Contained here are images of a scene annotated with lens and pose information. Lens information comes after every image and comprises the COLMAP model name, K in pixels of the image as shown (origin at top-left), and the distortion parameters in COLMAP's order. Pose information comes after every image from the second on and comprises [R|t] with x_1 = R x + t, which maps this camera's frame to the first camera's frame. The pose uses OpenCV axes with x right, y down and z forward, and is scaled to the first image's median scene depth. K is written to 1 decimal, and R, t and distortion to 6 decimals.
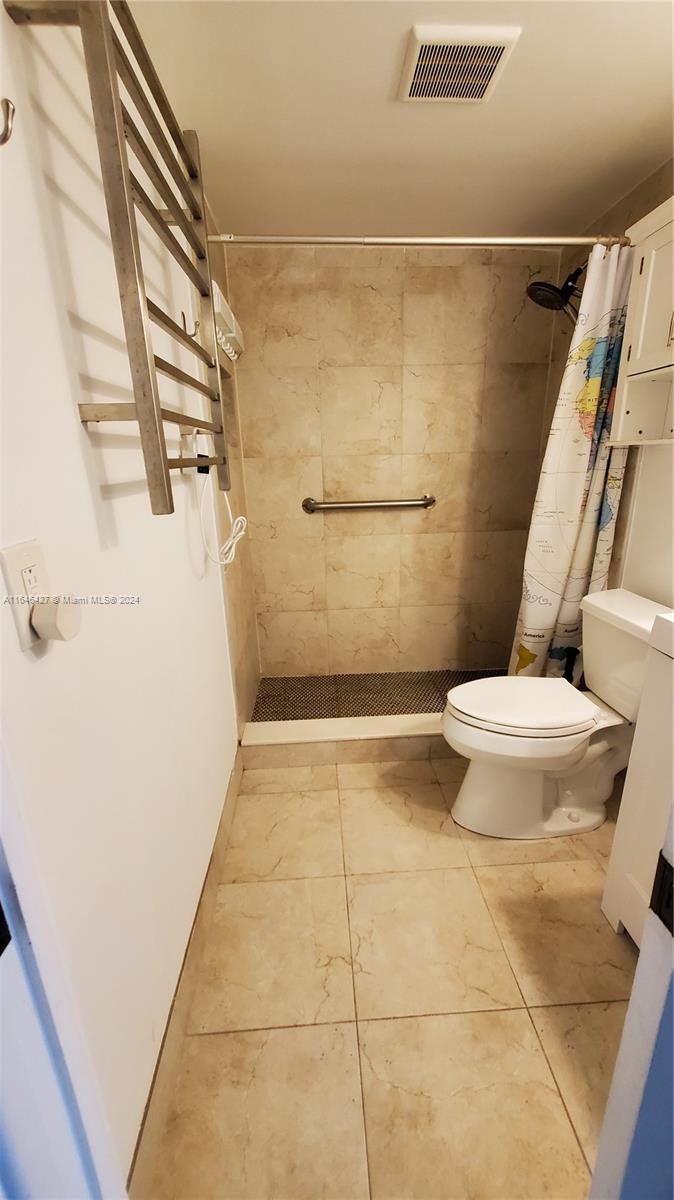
lens RADIAL K [[474.0, 0, 342.1], [0, 474.0, 606.9], [0, 0, 1]] dist [0.009630, -0.002657]
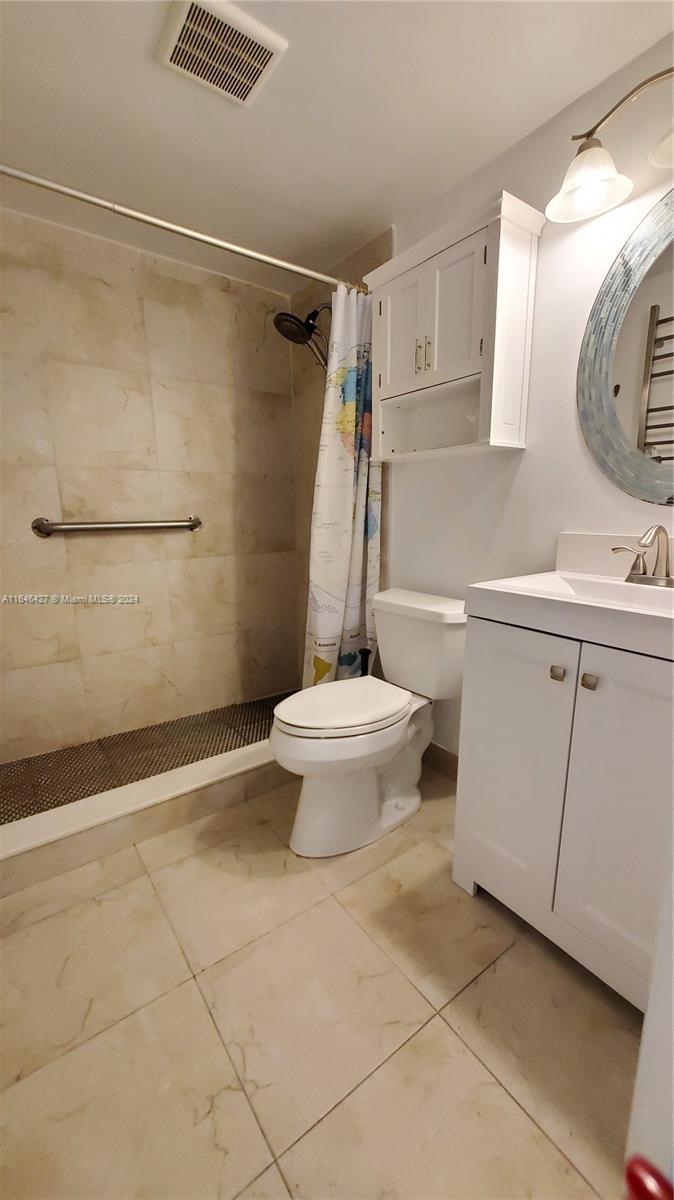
lens RADIAL K [[474.0, 0, 342.1], [0, 474.0, 606.9], [0, 0, 1]] dist [0.009630, -0.002657]
pose [[0.838090, -0.095650, 0.537081, -0.110532], [0.152726, 0.986279, -0.062674, 0.050454], [-0.523717, 0.134553, 0.841199, 0.118945]]
